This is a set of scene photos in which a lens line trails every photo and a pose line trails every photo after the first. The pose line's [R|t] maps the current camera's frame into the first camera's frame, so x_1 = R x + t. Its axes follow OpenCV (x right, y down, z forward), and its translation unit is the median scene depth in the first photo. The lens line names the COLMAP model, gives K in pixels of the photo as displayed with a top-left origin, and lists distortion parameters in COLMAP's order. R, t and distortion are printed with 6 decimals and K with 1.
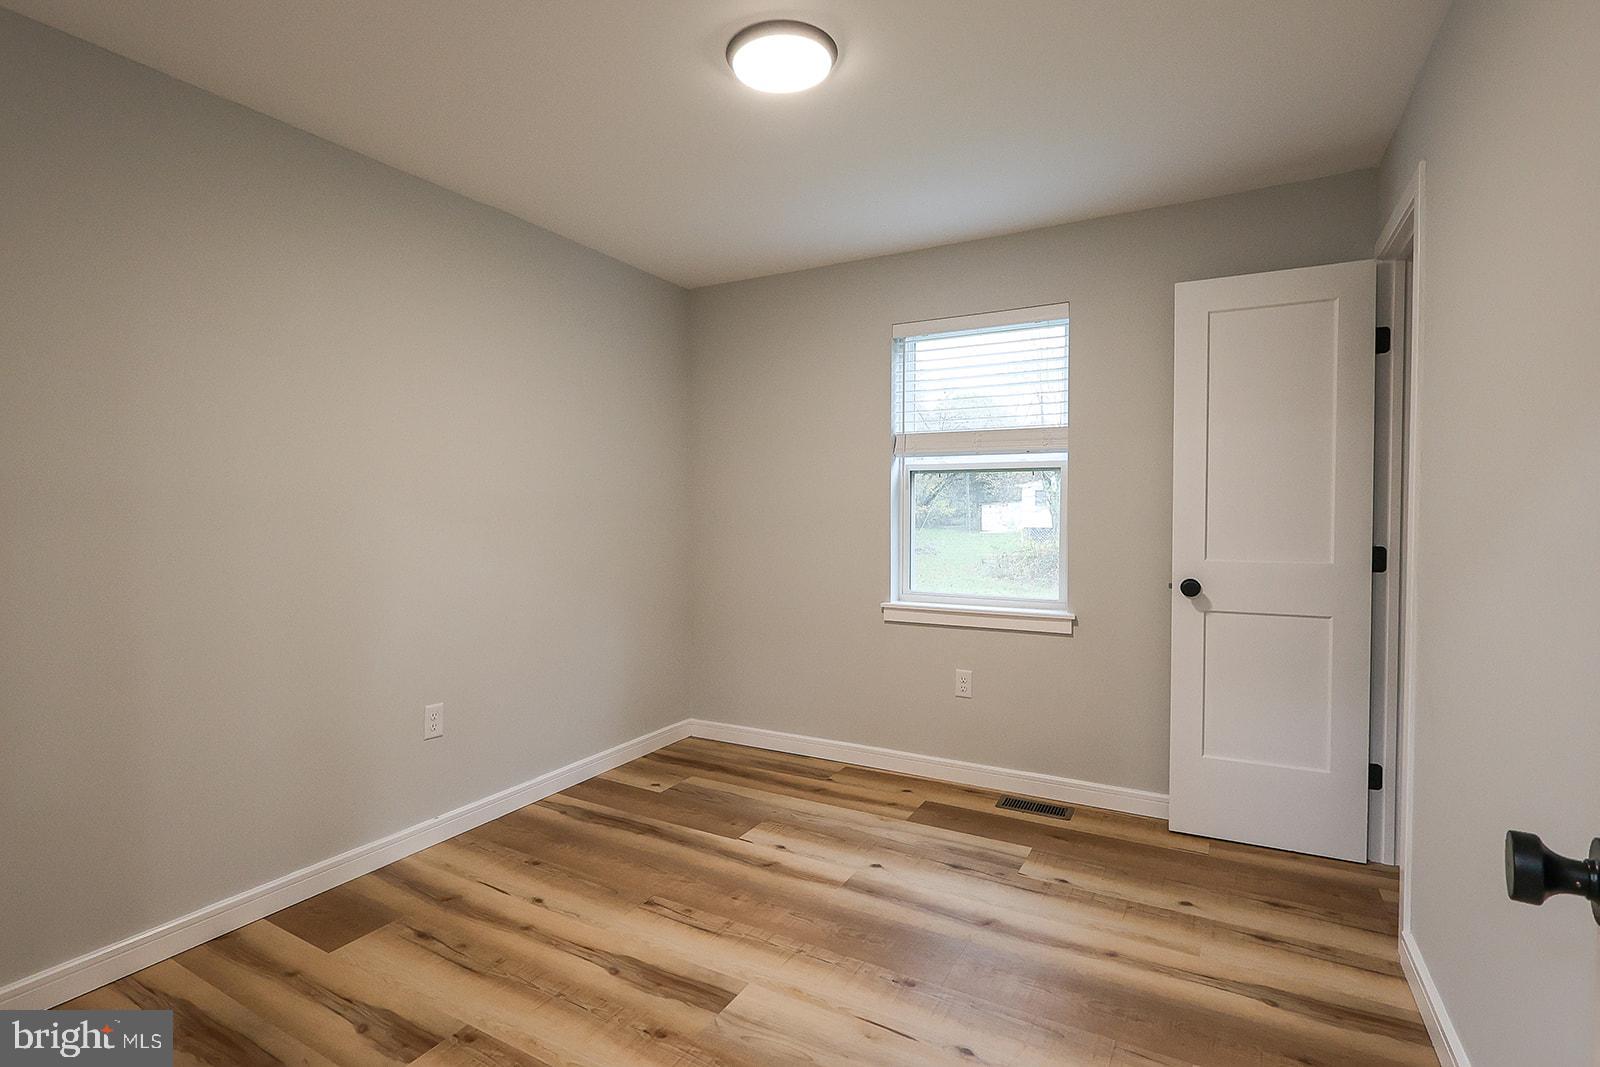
lens RADIAL K [[764.8, 0, 795.7], [0, 764.8, 532.7], [0, 0, 1]] dist [-0.002082, 0.000233]
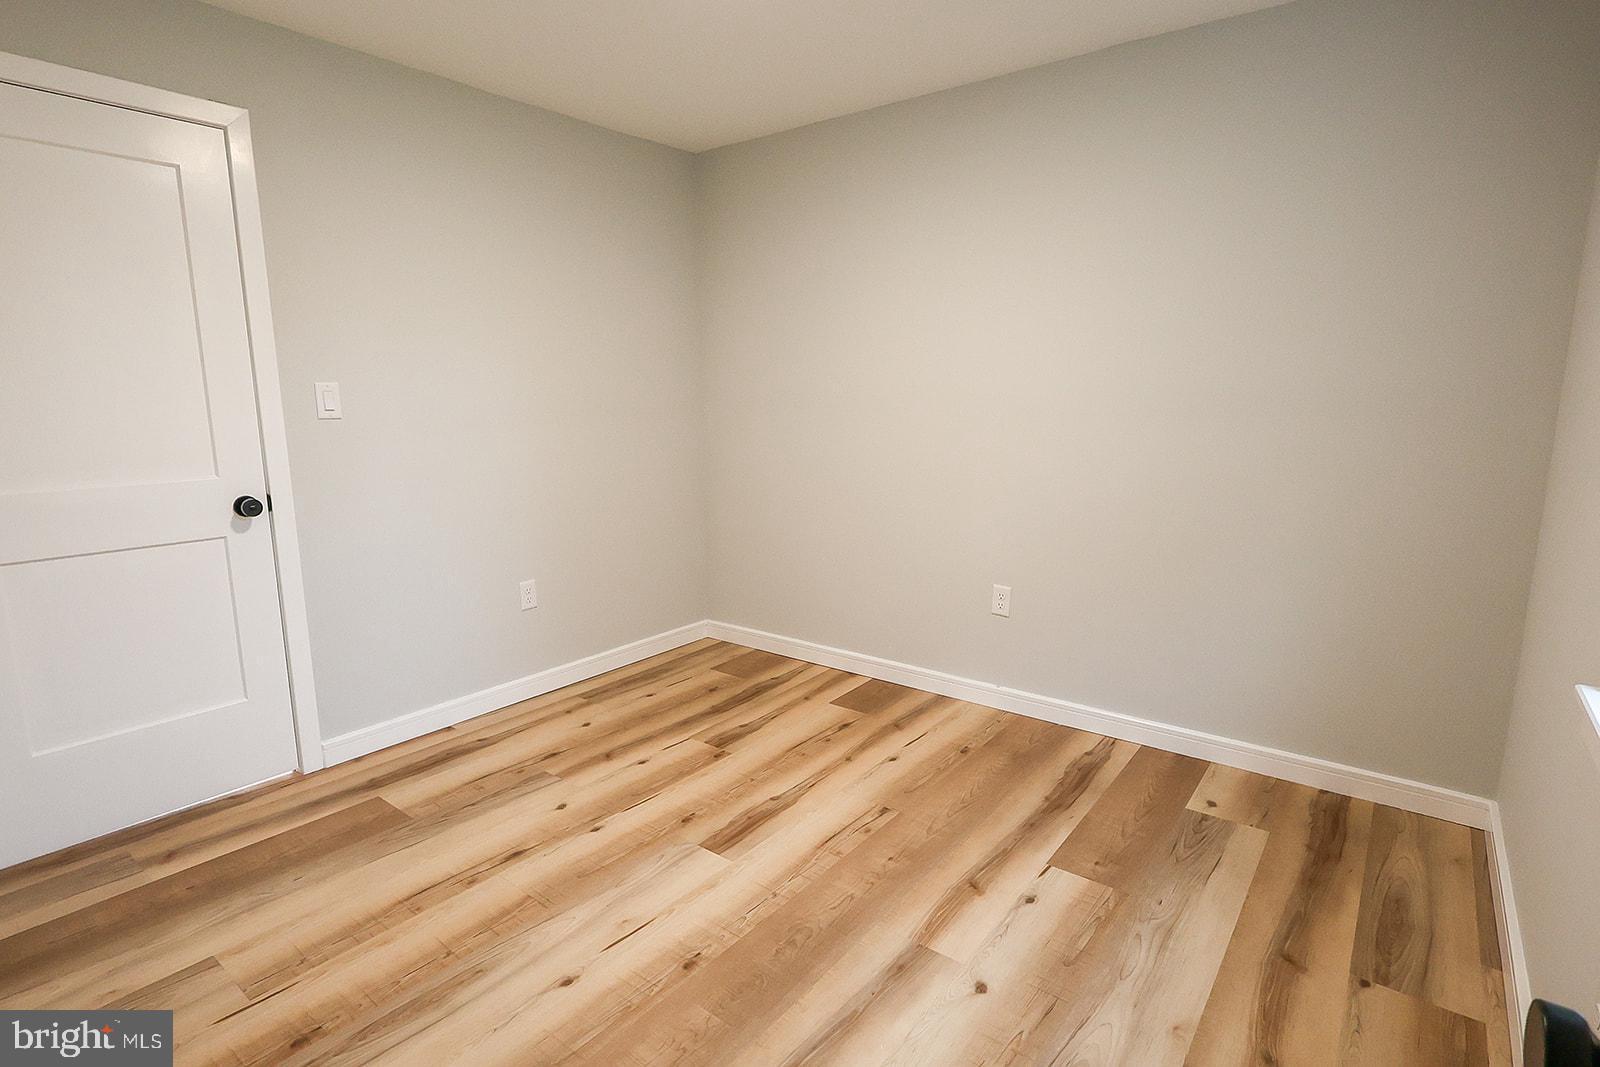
lens RADIAL K [[795.2, 0, 797.8], [0, 795.2, 534.3], [0, 0, 1]] dist [-0.002658, -0.000191]
pose [[-0.142302, 0.178480, -0.973599, 0.746063], [-0.024678, 0.982663, 0.183749, -0.055736], [0.989516, 0.050175, -0.135430, 0.975944]]
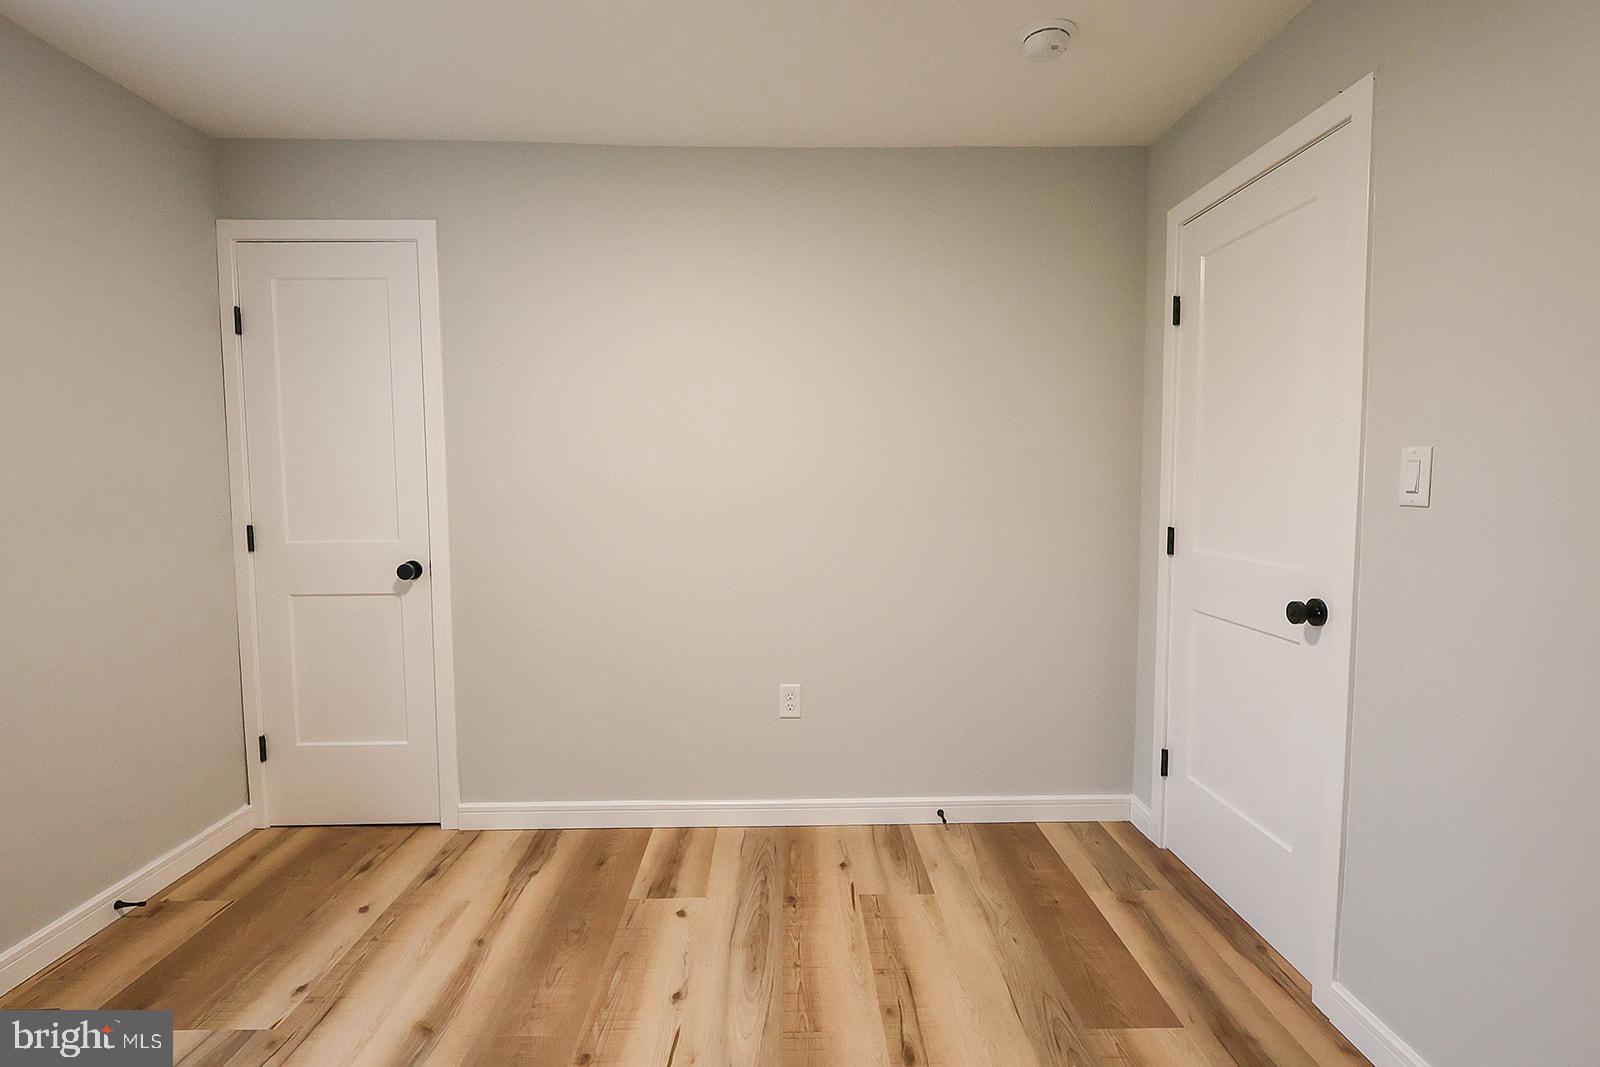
lens RADIAL K [[795.2, 0, 797.8], [0, 795.2, 534.3], [0, 0, 1]] dist [-0.002658, -0.000191]
pose [[-0.513226, -0.057476, 0.856327, -0.545503], [0.025519, 0.996292, 0.082165, -0.038902], [-0.857874, 0.064022, -0.509856, 0.962531]]
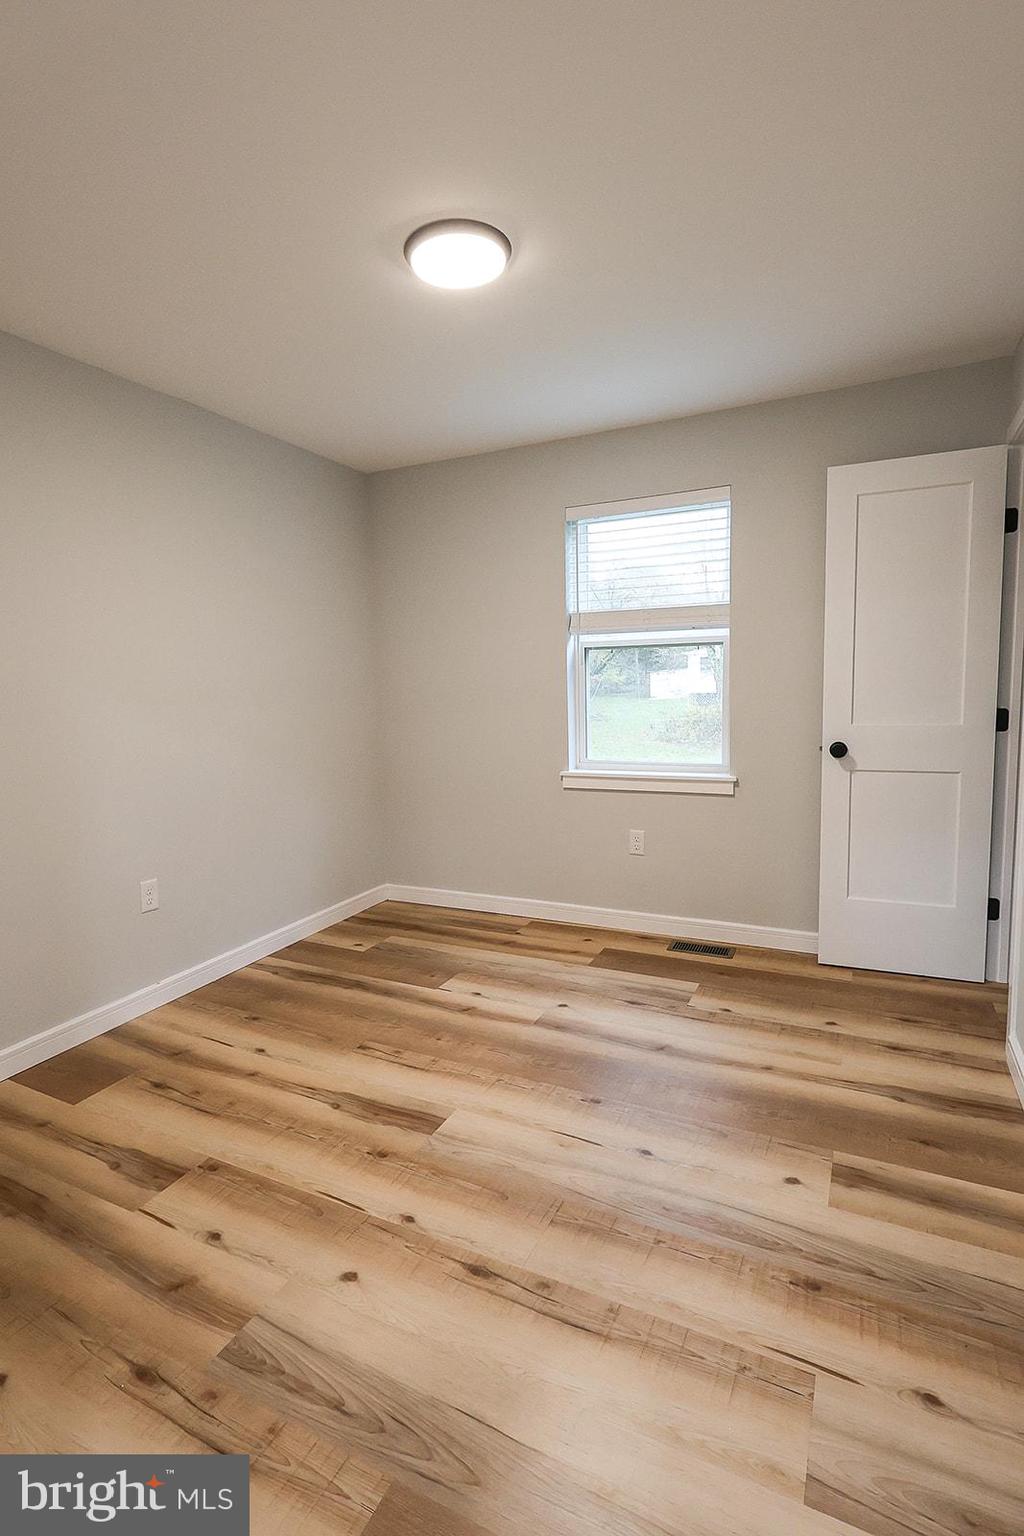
lens RADIAL K [[734.2, 0, 512.0], [0, 734.2, 768.0], [0, 0, 1]] dist [-0.002082, 0.000233]
pose [[0.998161, -0.033036, 0.050820, -0.013426], [0.028437, 0.995653, 0.088697, -0.010492], [-0.053529, -0.087089, 0.994761, -0.041517]]
